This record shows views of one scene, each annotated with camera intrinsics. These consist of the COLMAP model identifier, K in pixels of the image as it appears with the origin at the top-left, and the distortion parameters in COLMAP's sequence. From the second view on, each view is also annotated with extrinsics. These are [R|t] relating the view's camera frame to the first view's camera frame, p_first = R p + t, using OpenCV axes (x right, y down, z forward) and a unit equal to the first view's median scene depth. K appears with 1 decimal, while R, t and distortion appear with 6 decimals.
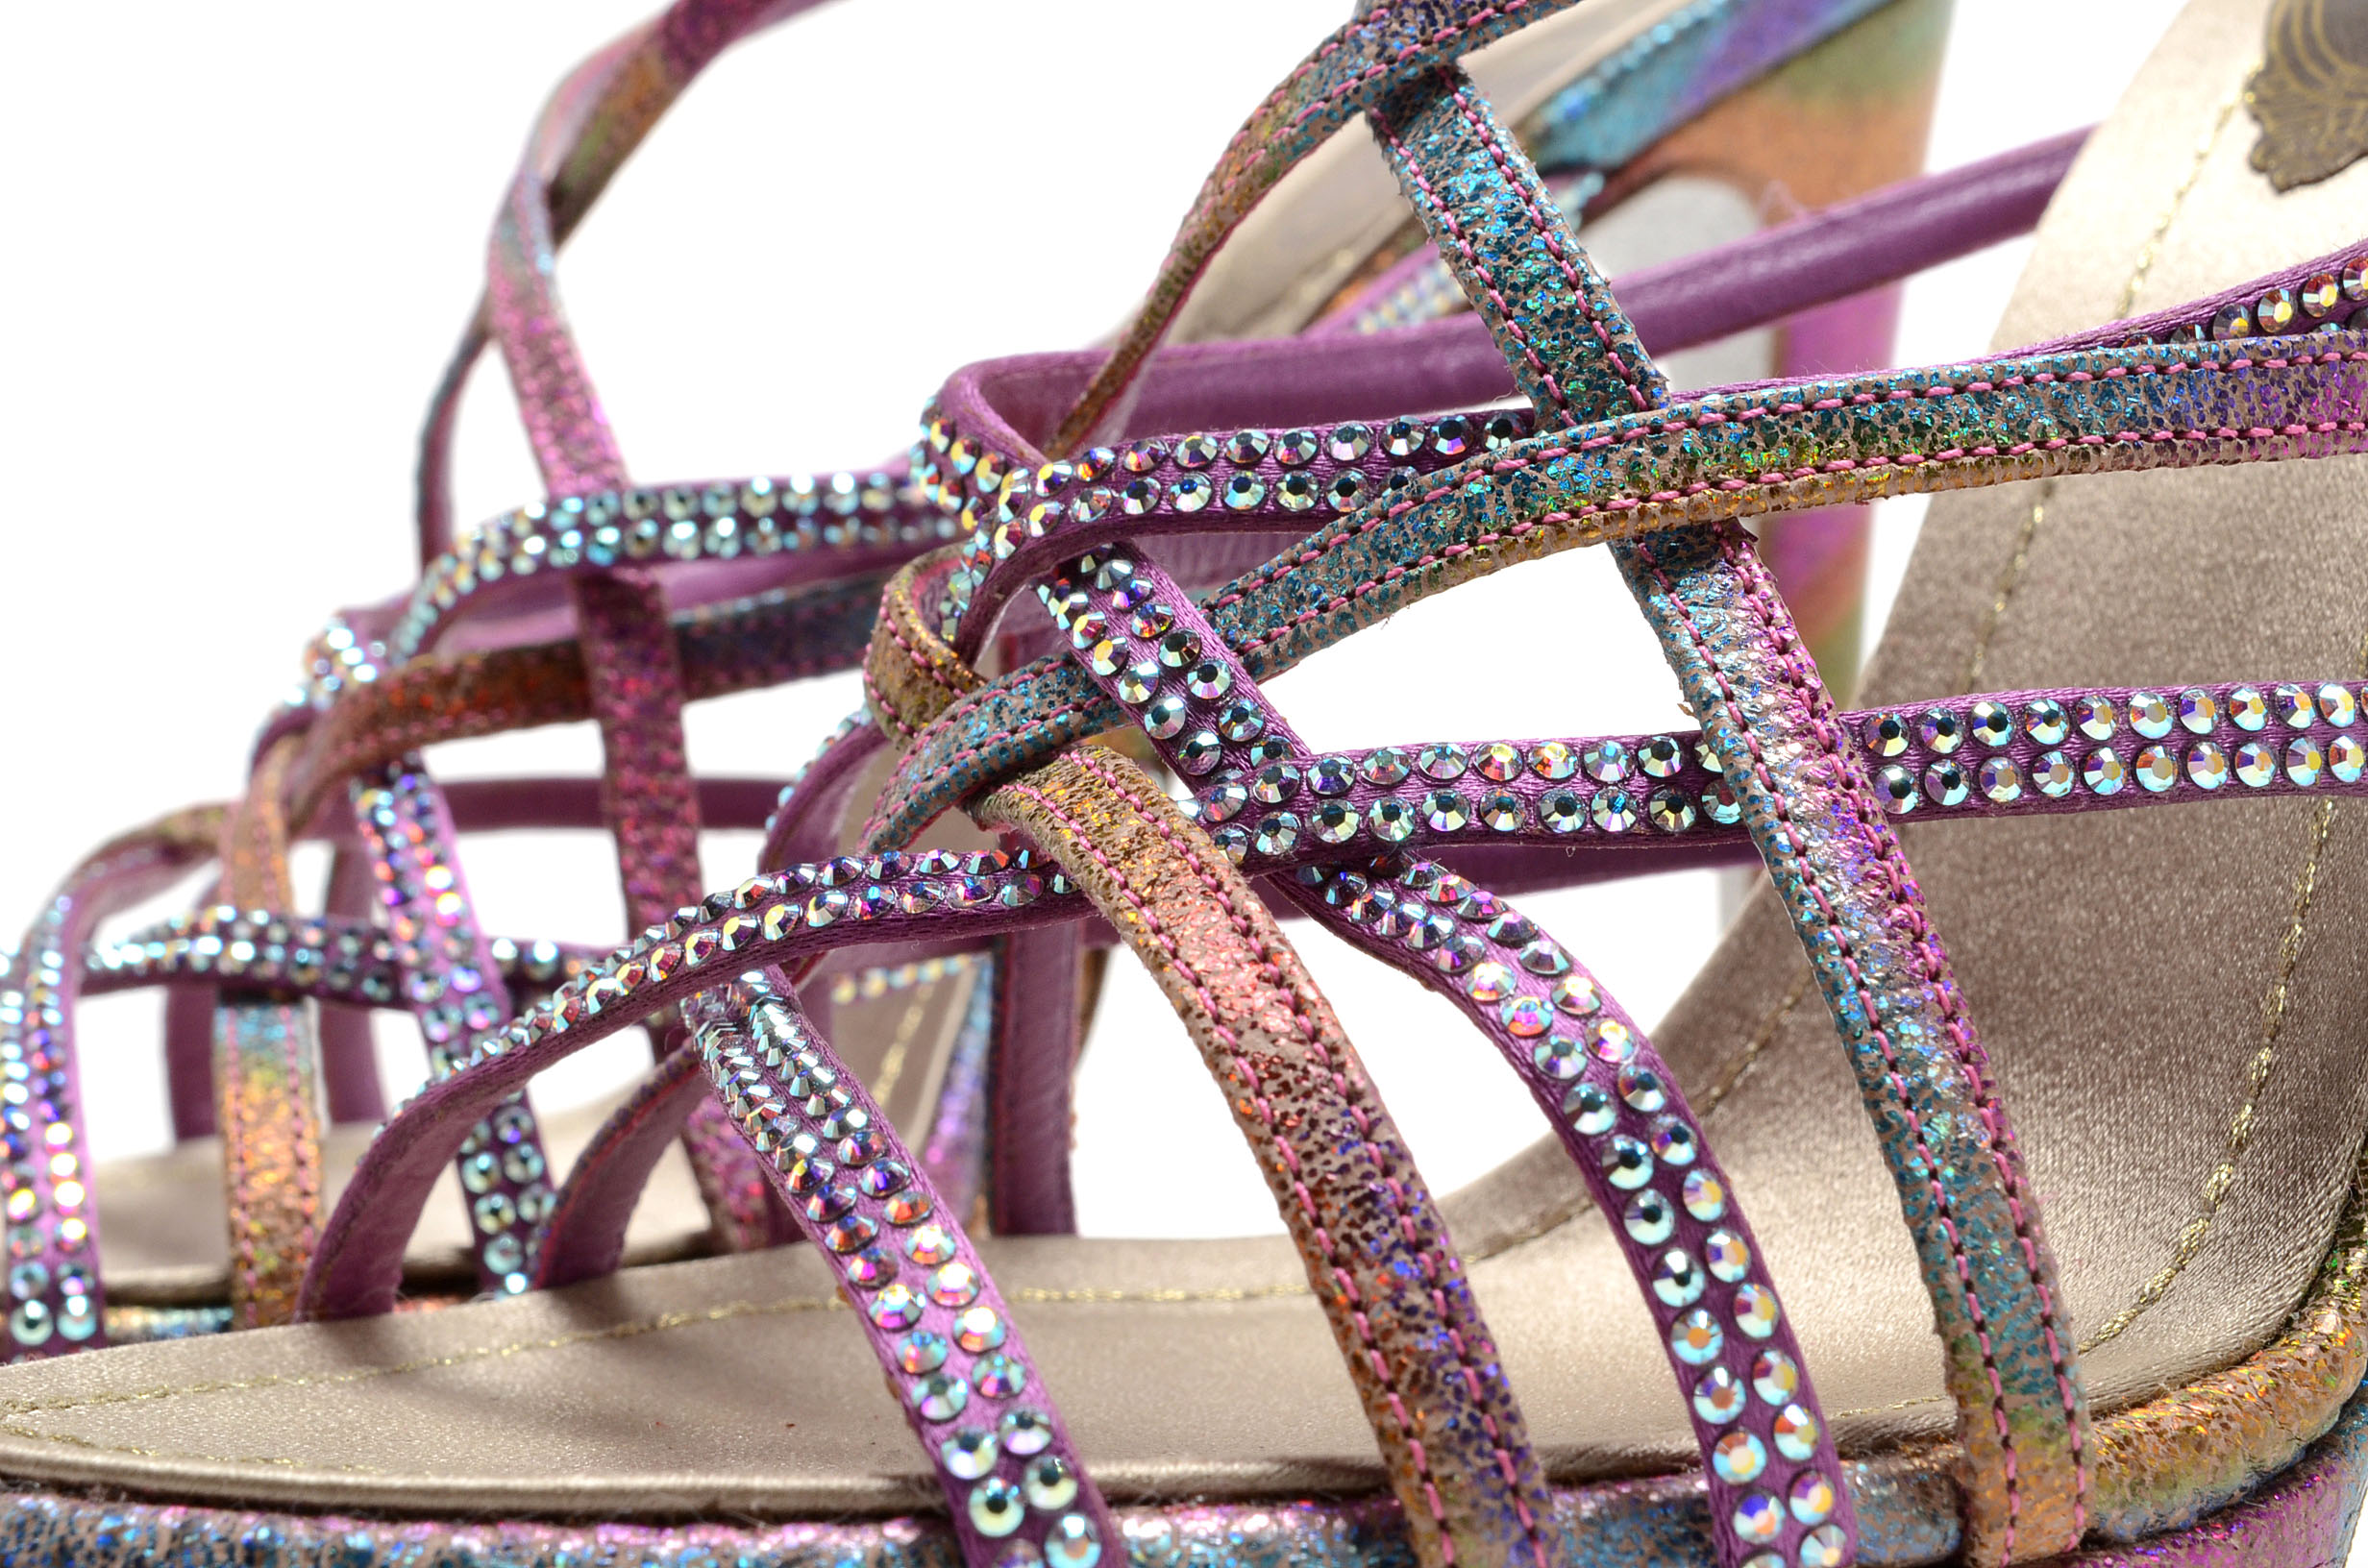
lens RADIAL K [[4332.7, 0, 1179.1], [0, 4332.7, 780.8], [0, 0, 1]] dist [0.031376, 0.000000]
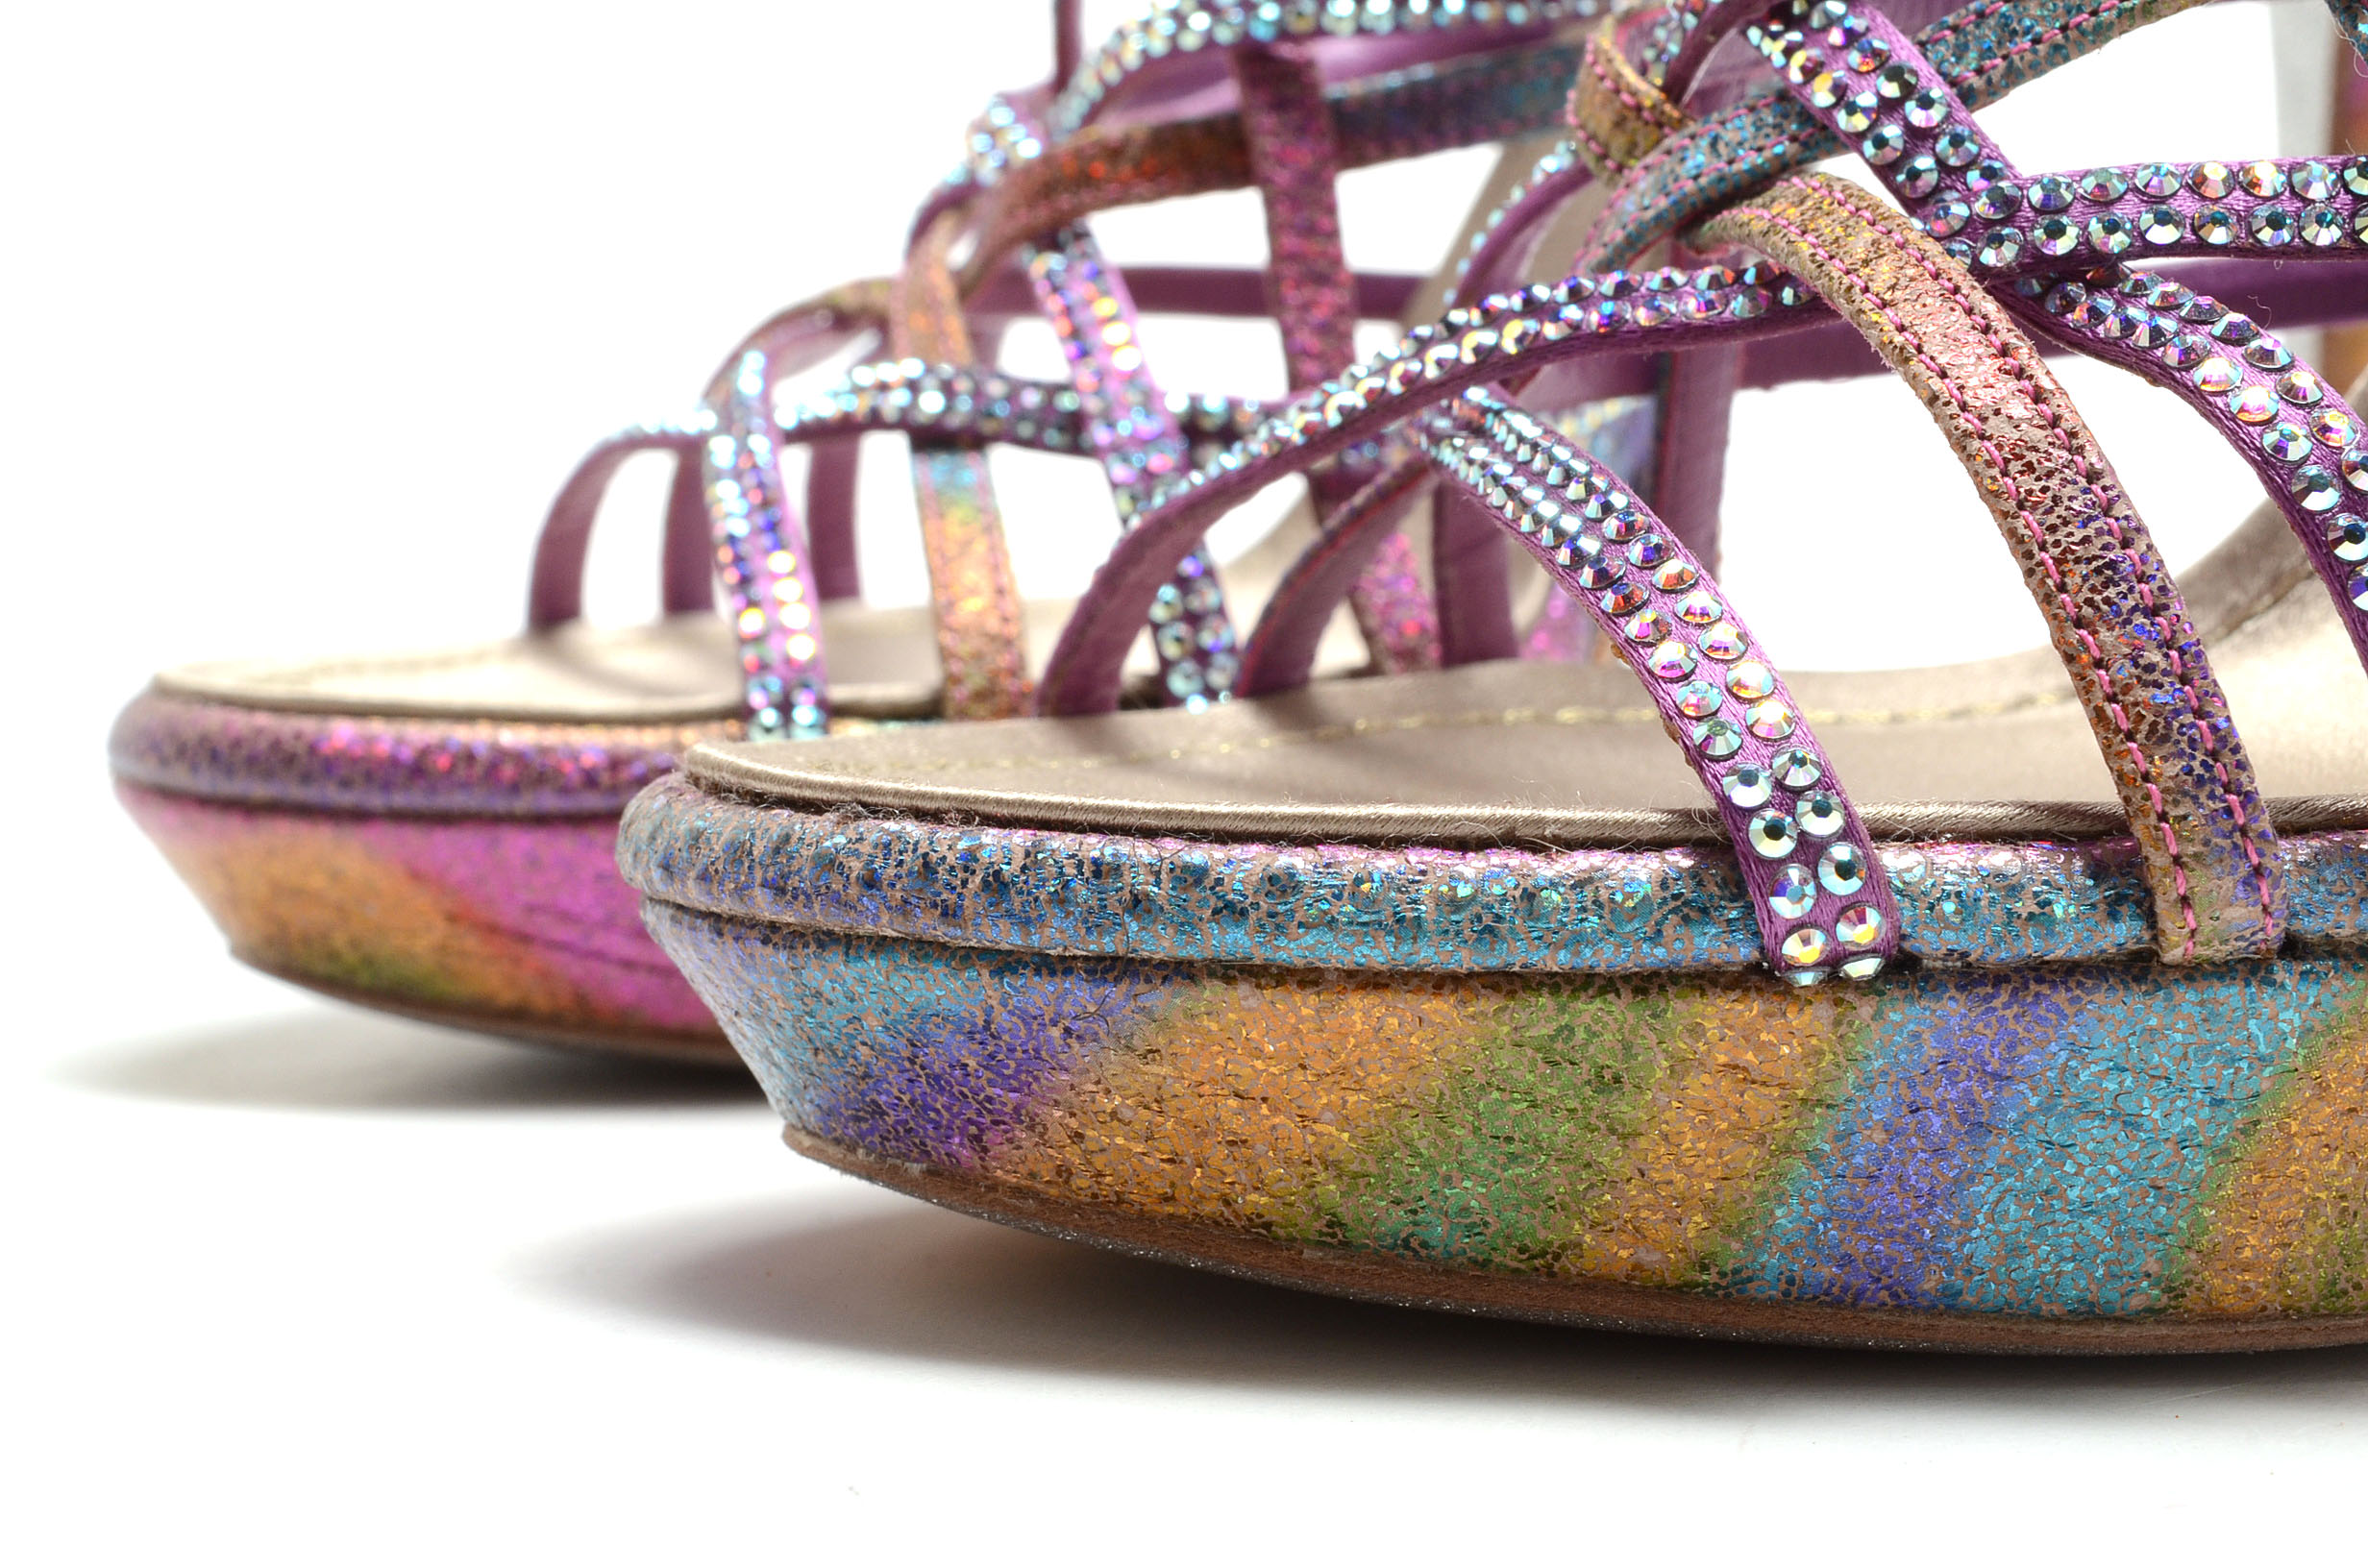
lens RADIAL K [[4332.7, 0, 1172.2], [0, 4332.7, 790.3], [0, 0, 1]] dist [0.031376, 0.000000]
pose [[0.996071, 0.014583, -0.087355, -0.083989], [-0.006164, 0.995374, 0.095882, 0.043423], [0.088349, -0.094967, 0.991552, -0.096096]]
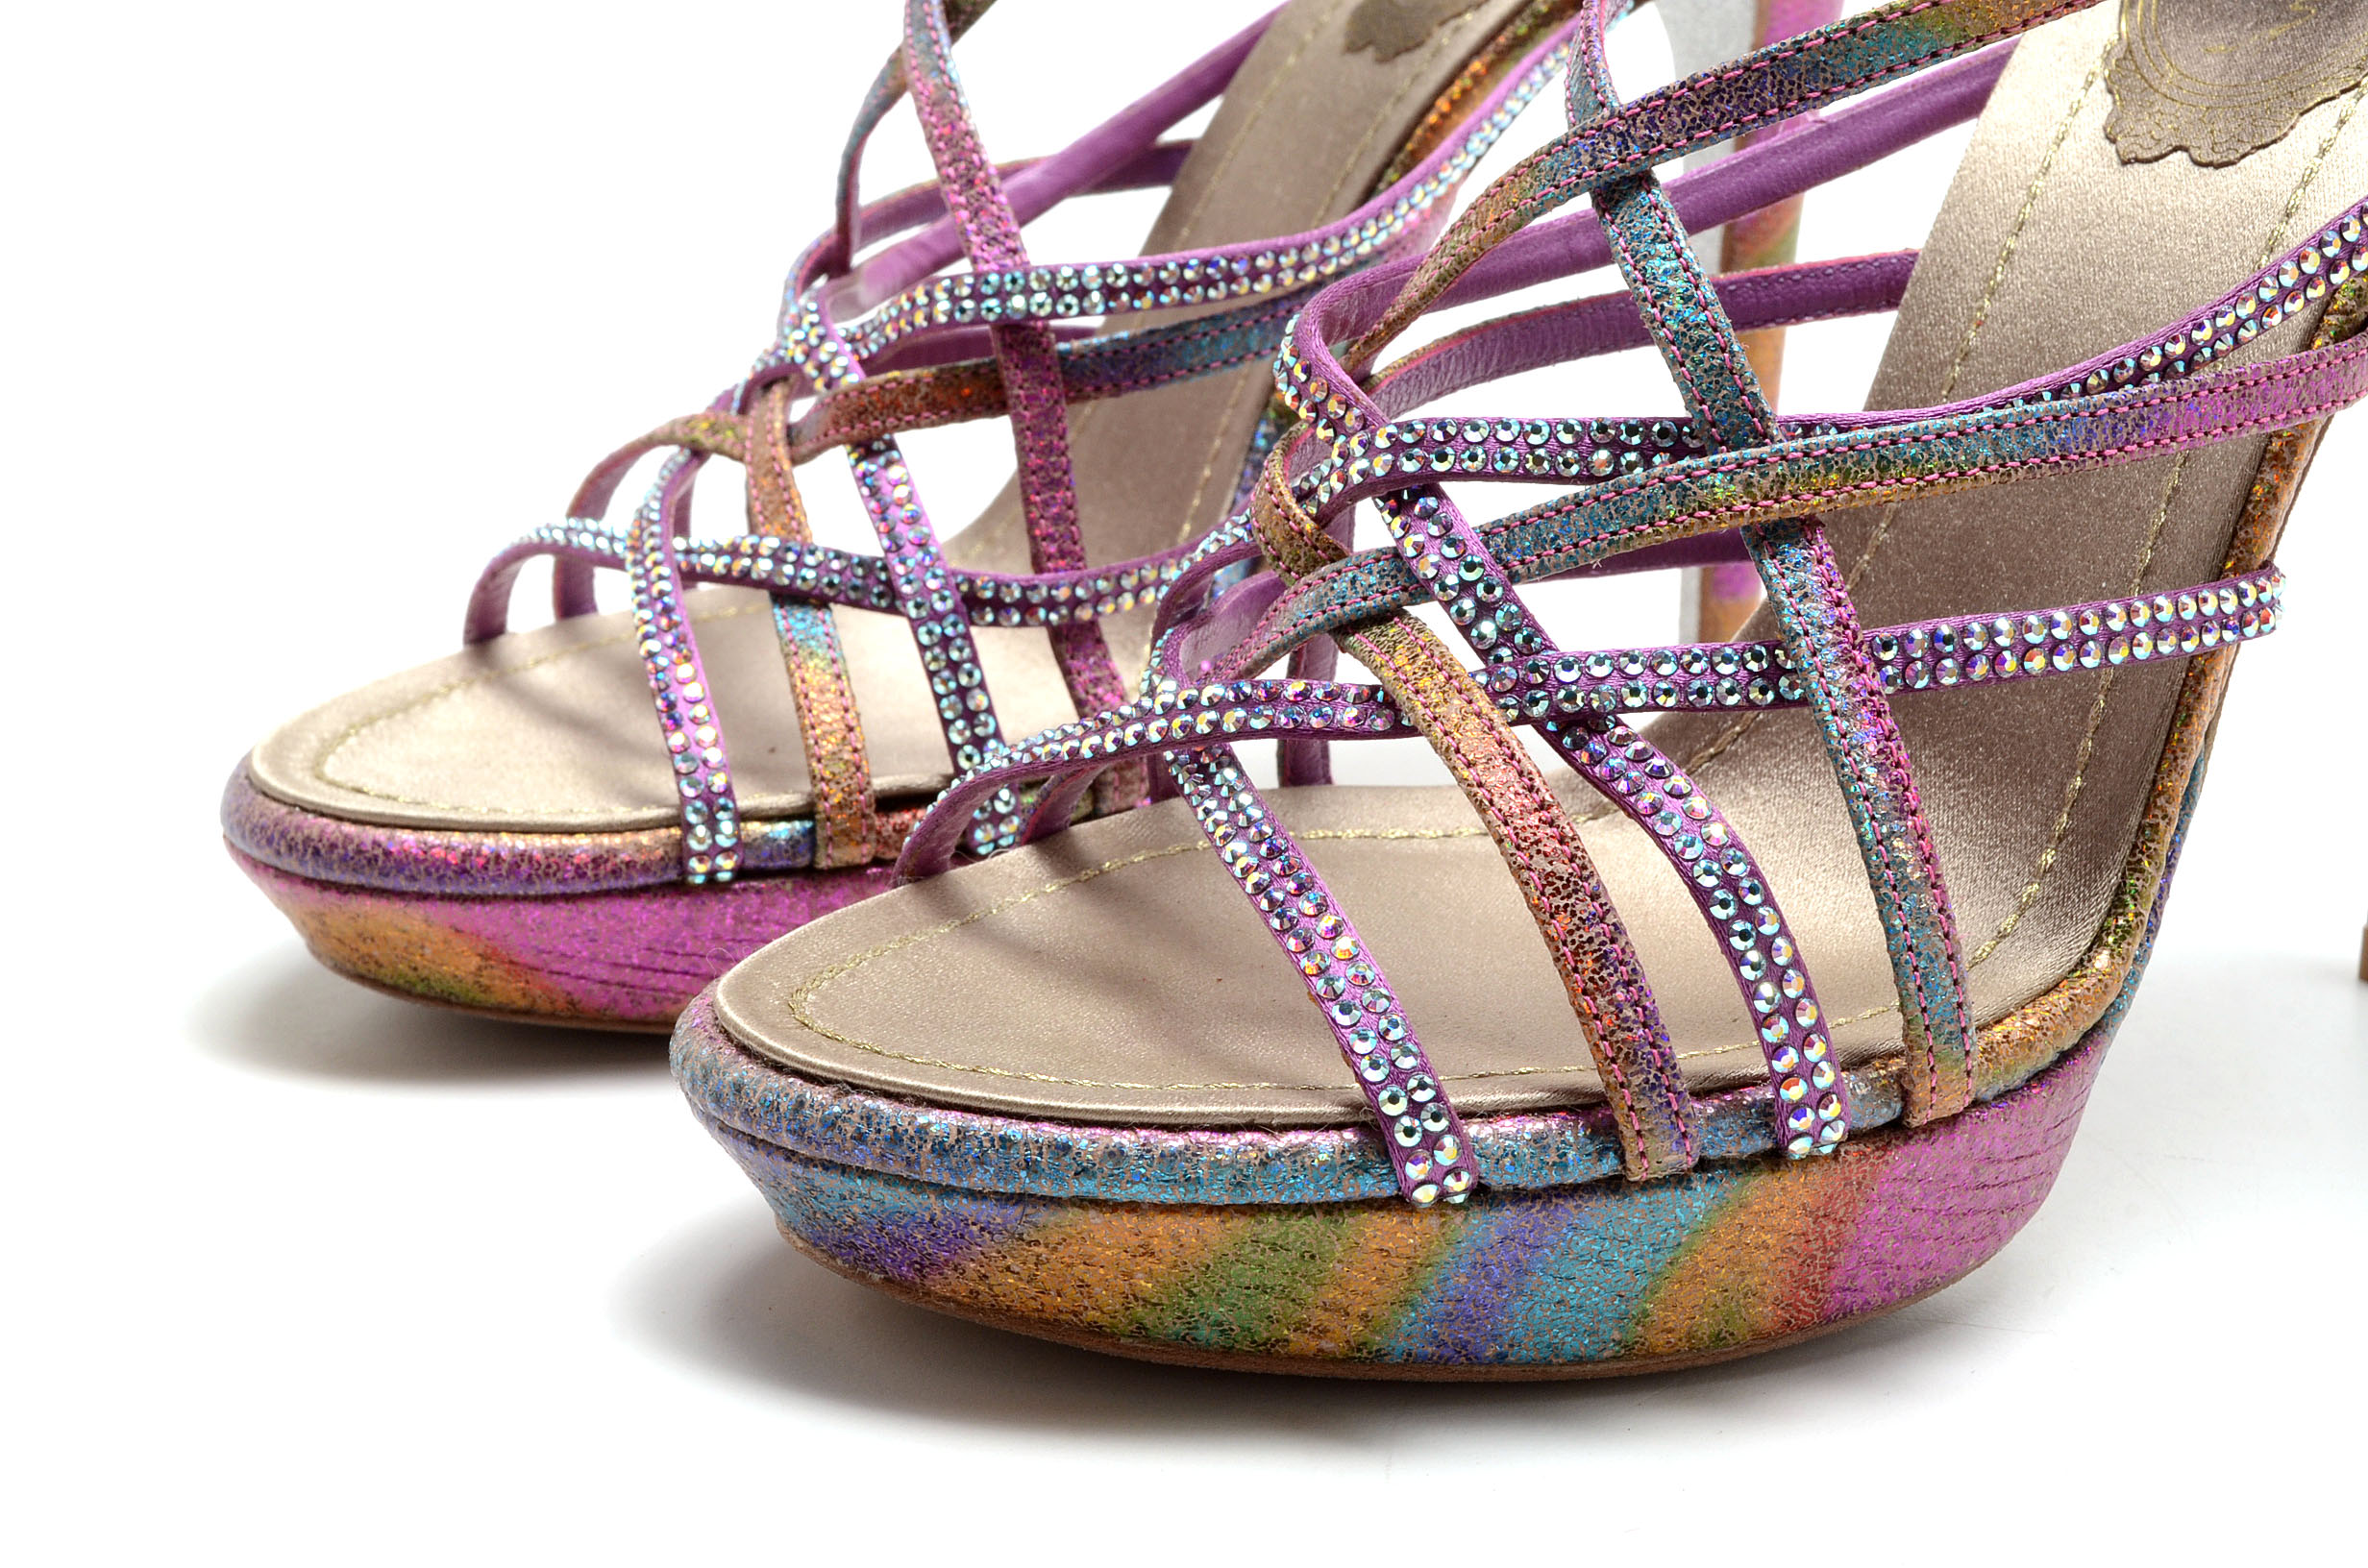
lens RADIAL K [[3688.2, 0, 1180.0], [0, 3688.2, 802.0], [0, 0, 1]] dist [-0.001595, 0.000000]
pose [[0.999076, 0.007567, 0.042309, -0.179217], [-0.019382, 0.957927, 0.286357, -0.364127], [-0.038362, -0.286912, 0.957188, -0.417909]]
